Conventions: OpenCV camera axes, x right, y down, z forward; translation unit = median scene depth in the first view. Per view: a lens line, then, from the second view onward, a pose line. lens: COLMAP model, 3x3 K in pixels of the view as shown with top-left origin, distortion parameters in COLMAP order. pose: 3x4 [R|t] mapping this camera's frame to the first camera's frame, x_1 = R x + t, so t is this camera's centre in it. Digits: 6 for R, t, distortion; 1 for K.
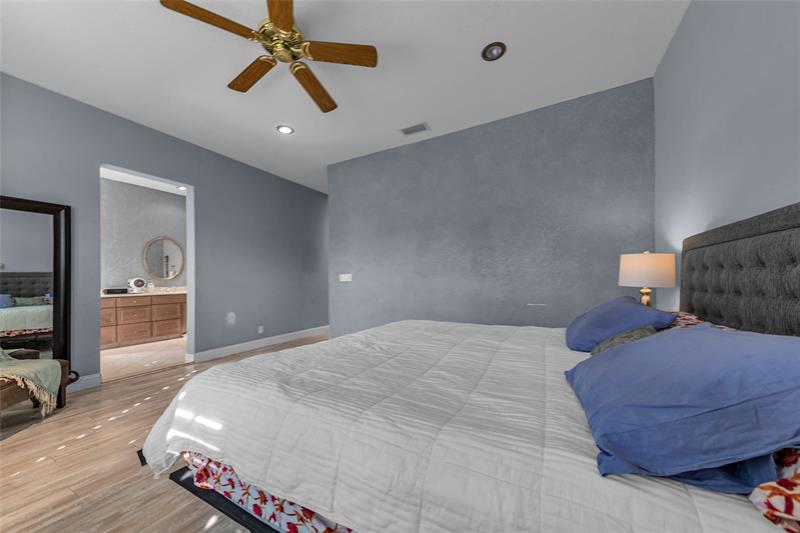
lens RADIAL K [[282.3, 0, 415.1], [0, 282.3, 277.3], [0, 0, 1]] dist [0.000551, 0.000071]
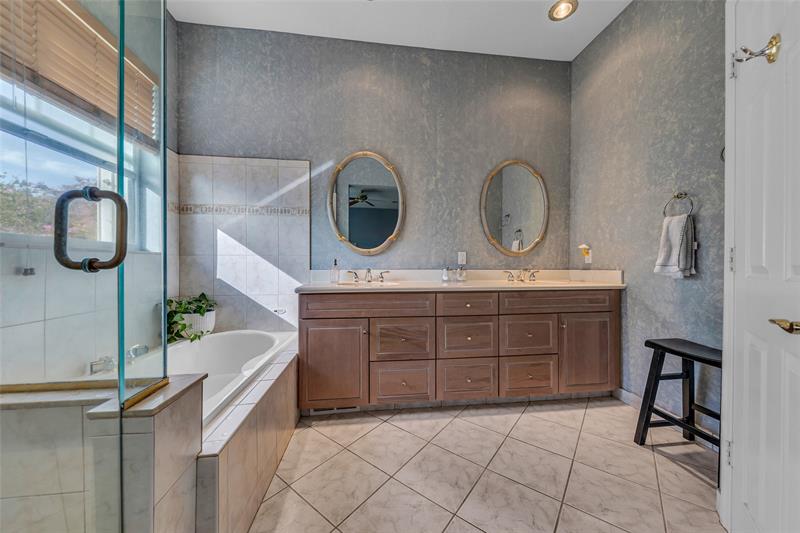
lens RADIAL K [[302.1, 0, 400.0], [0, 302.1, 266.5], [0, 0, 1]] dist [-0.000187, -0.000009]
pose [[0.546606, 0.013750, -0.837277, -0.652924], [-0.001403, 0.999879, 0.015504, 0.024177], [0.837388, -0.007300, 0.546560, 0.650889]]
